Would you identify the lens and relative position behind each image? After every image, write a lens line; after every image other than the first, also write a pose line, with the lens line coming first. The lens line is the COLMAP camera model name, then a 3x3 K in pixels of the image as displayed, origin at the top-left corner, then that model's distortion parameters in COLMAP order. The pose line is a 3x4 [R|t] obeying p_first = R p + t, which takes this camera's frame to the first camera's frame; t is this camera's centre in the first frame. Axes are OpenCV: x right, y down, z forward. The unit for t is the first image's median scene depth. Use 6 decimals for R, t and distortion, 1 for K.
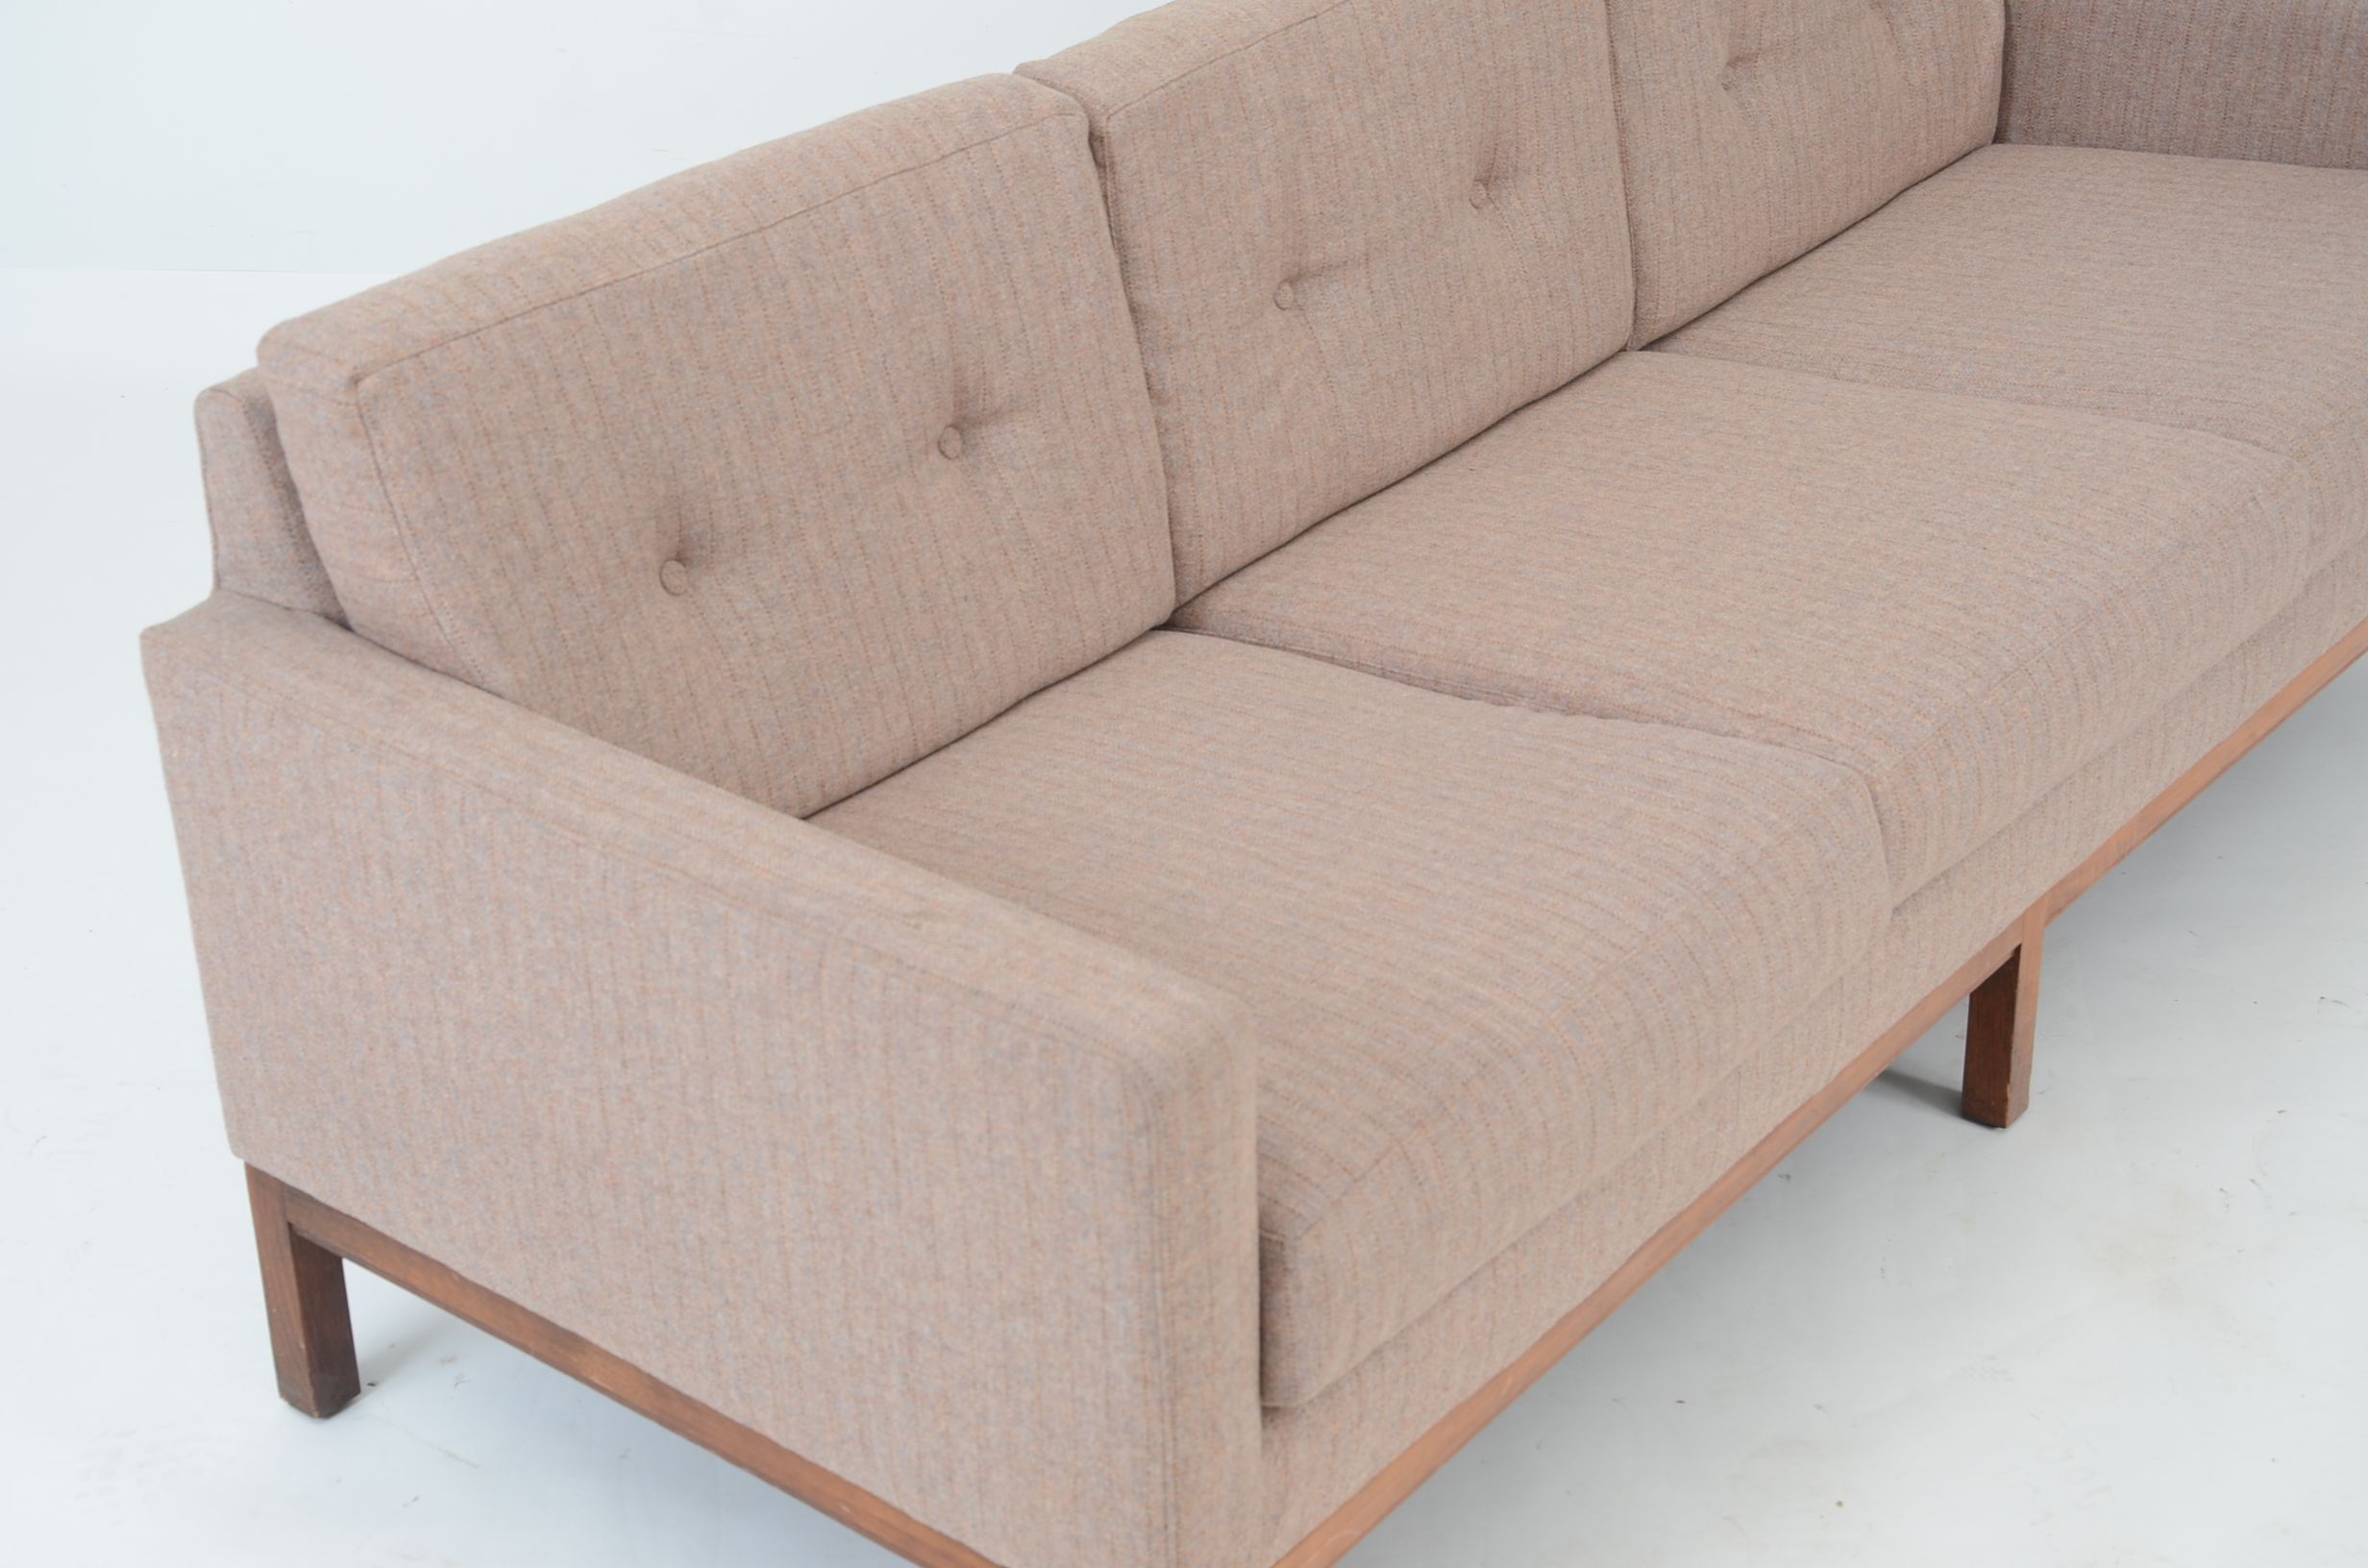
lens RADIAL K [[3681.1, 0, 1177.8], [0, 3681.1, 869.1], [0, 0, 1]] dist [0.161700, 0.556072]
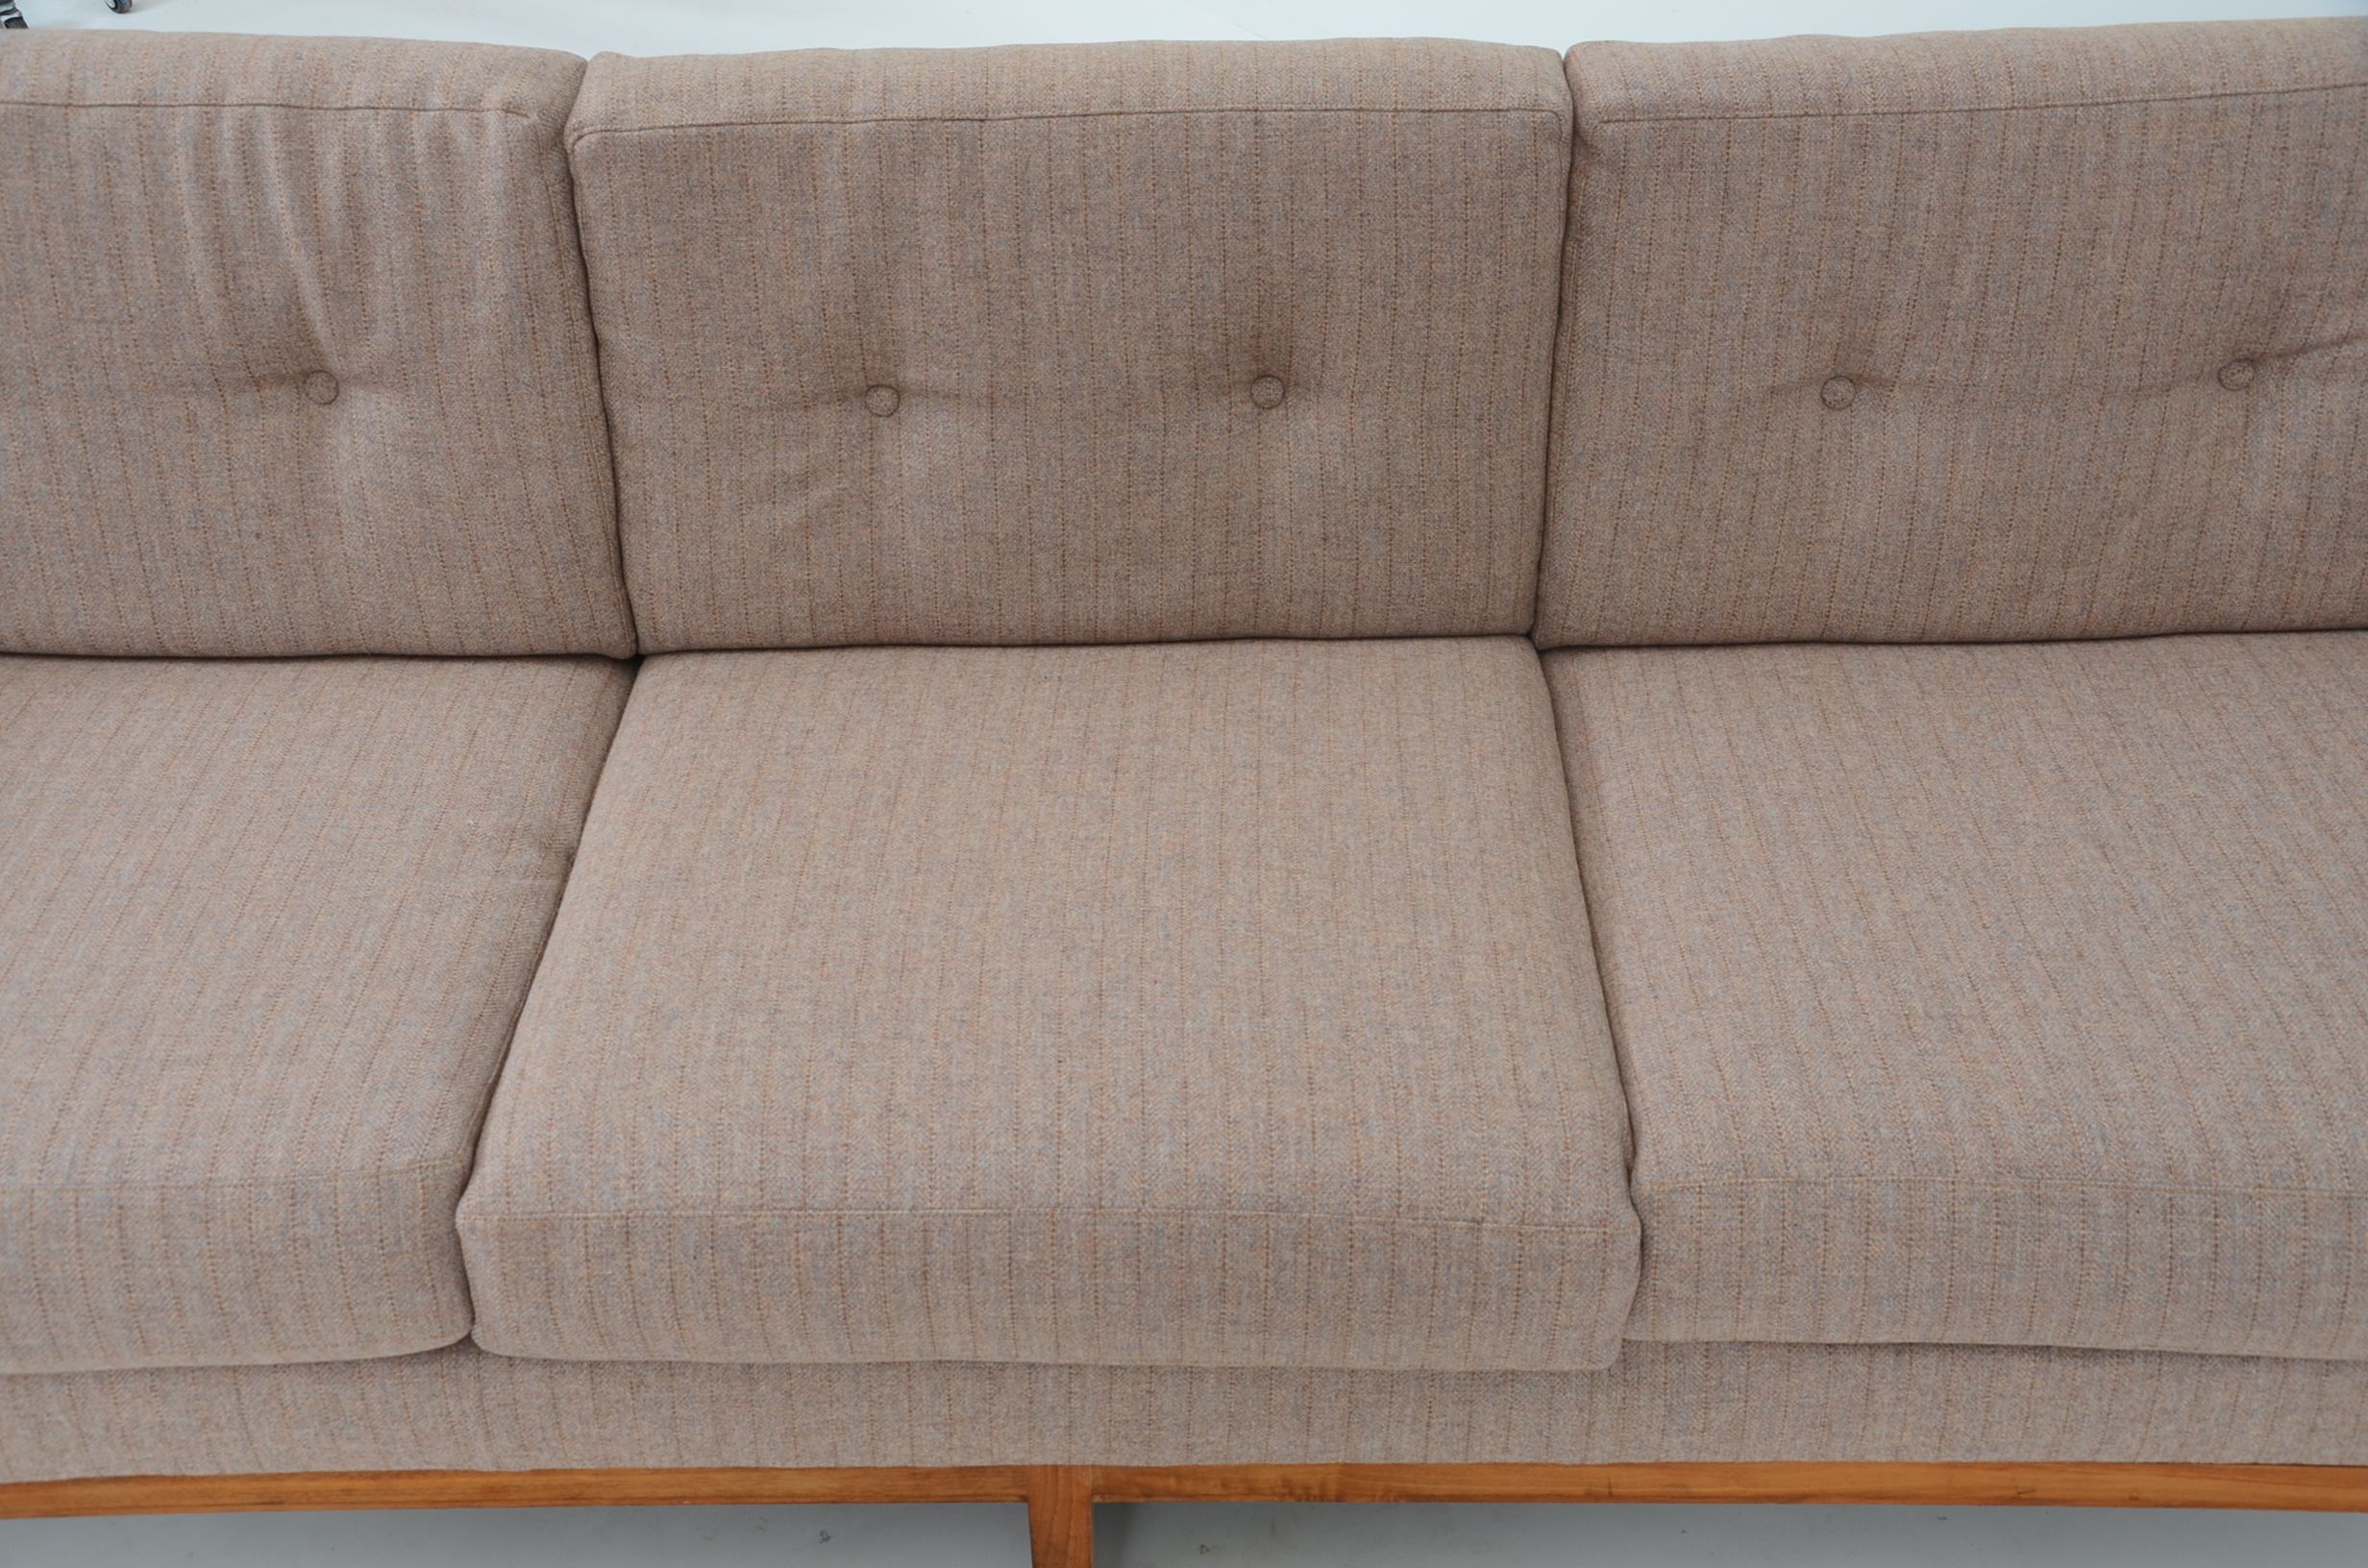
lens RADIAL K [[2778.0, 0, 1197.0], [0, 2778.0, 785.0], [0, 0, 1]] dist [-0.031627, 0.242248]
pose [[0.623917, 0.517259, -0.585807, 0.593212], [-0.393818, 0.855570, 0.336018, -0.381615], [0.675008, 0.021054, 0.737510, 0.659472]]
